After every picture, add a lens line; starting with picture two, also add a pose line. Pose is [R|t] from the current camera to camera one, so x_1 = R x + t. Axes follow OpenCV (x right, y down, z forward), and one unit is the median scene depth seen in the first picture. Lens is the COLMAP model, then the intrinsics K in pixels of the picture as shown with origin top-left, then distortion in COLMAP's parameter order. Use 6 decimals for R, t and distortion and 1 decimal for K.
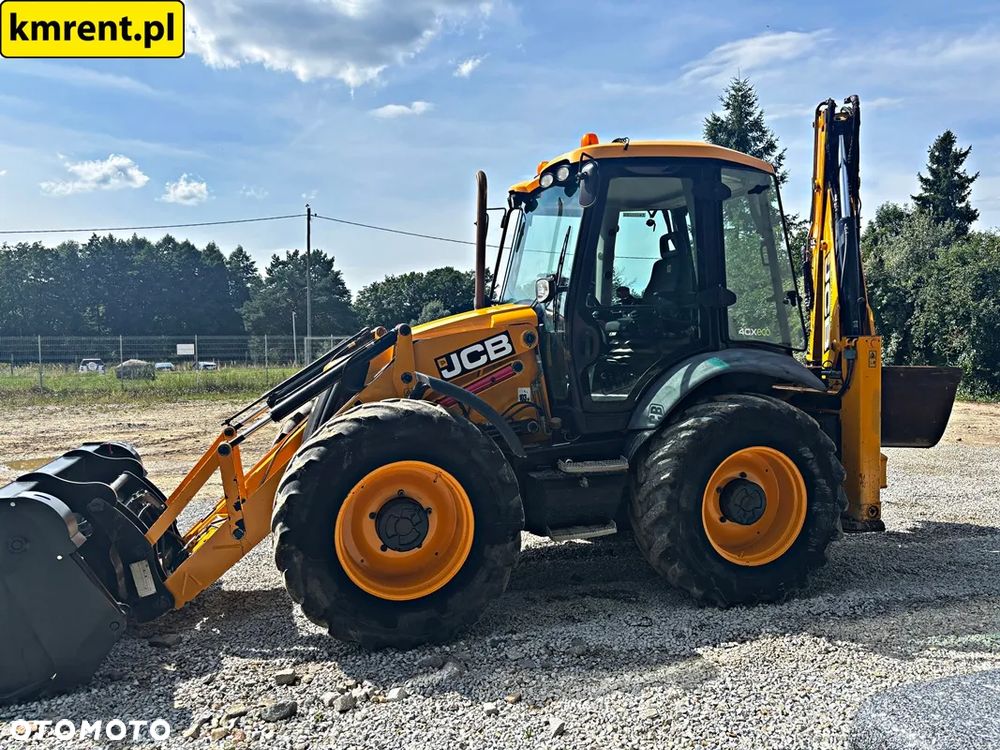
lens RADIAL K [[750.3, 0, 496.3], [0, 750.3, 390.6], [0, 0, 1]] dist [0.092438, -0.137738]
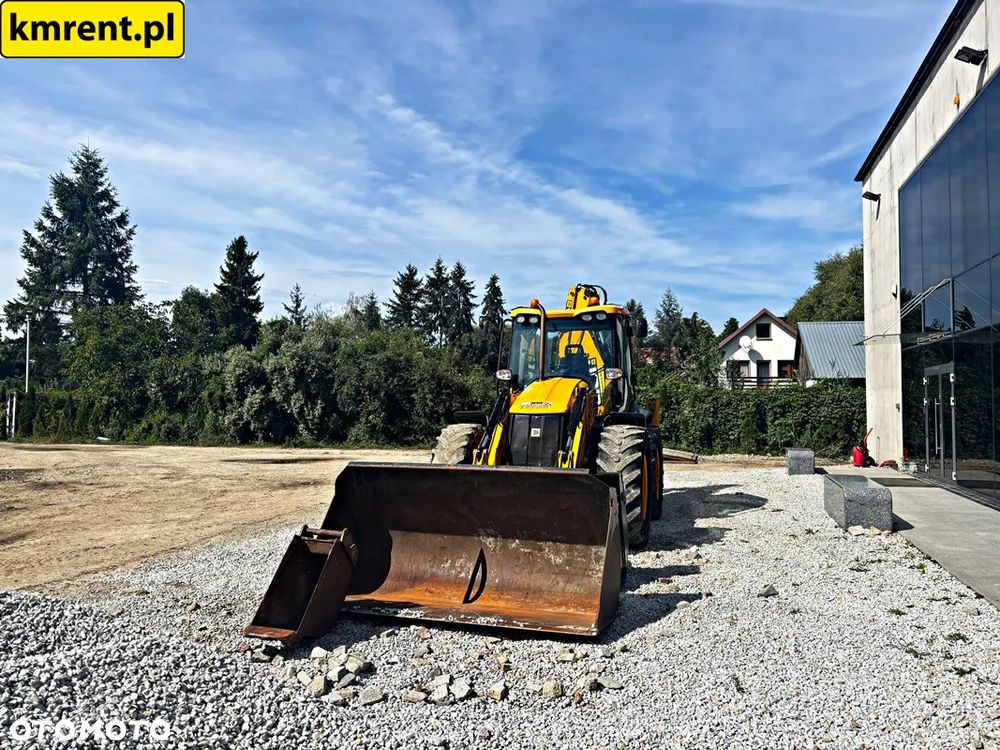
lens RADIAL K [[755.7, 0, 500.0], [0, 755.7, 365.3], [0, 0, 1]] dist [0.044830, -0.053169]
pose [[0.547567, 0.056758, 0.834835, -1.723833], [0.046508, 0.994090, -0.098090, 0.030202], [-0.835469, 0.092537, 0.541691, 0.129133]]
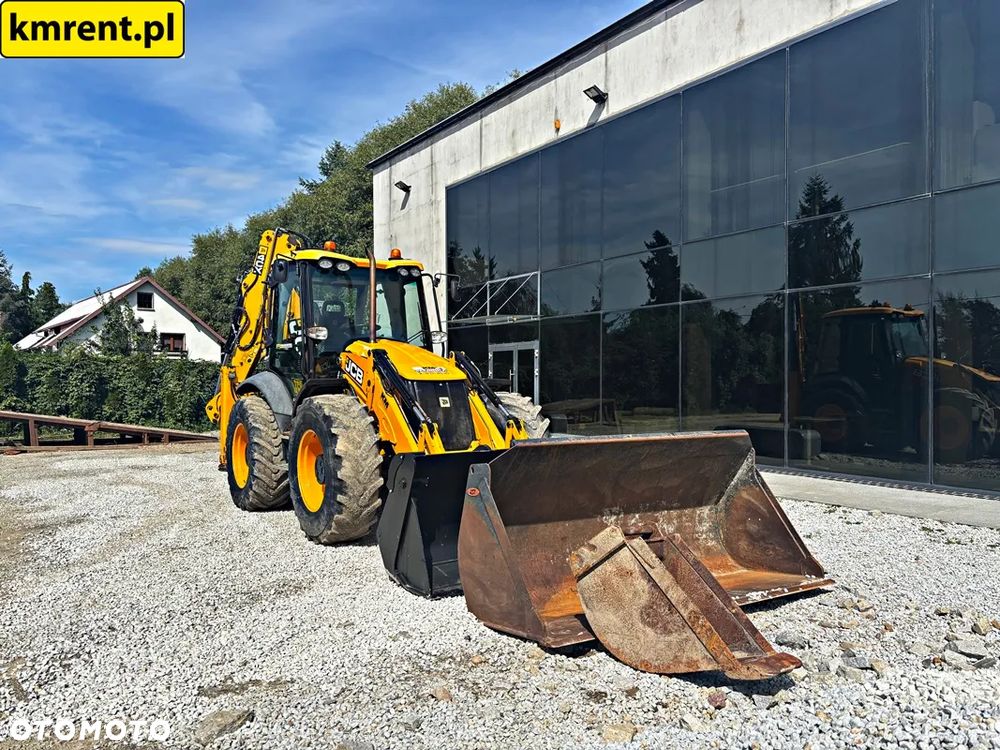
lens RADIAL K [[755.8, 0, 502.4], [0, 755.8, 370.3], [0, 0, 1]] dist [0.037541, -0.034438]
pose [[-0.294688, 0.027085, 0.955210, -1.674489], [0.067935, 0.997663, -0.007330, -0.024770], [-0.953176, 0.062732, -0.295839, 1.324665]]
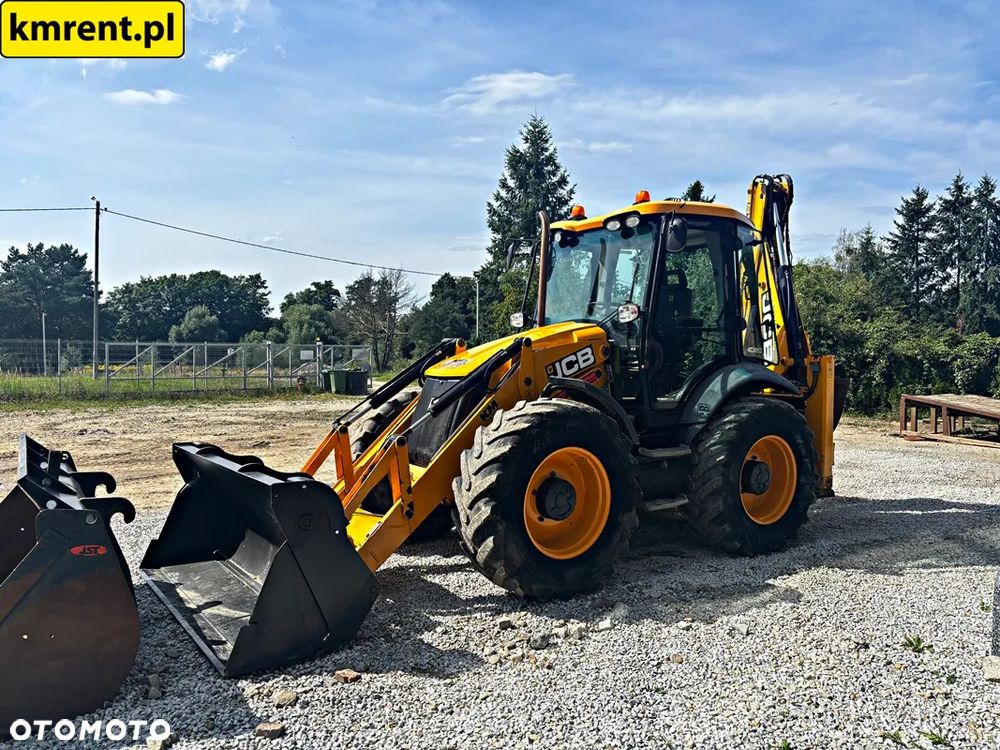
lens RADIAL K [[755.8, 0, 495.2], [0, 755.8, 382.0], [0, 0, 1]] dist [0.052925, -0.056356]
pose [[0.953109, 0.009556, 0.302475, -0.502146], [-0.001072, 0.999602, -0.028203, 0.016994], [-0.302624, 0.026556, 0.952740, -0.132542]]
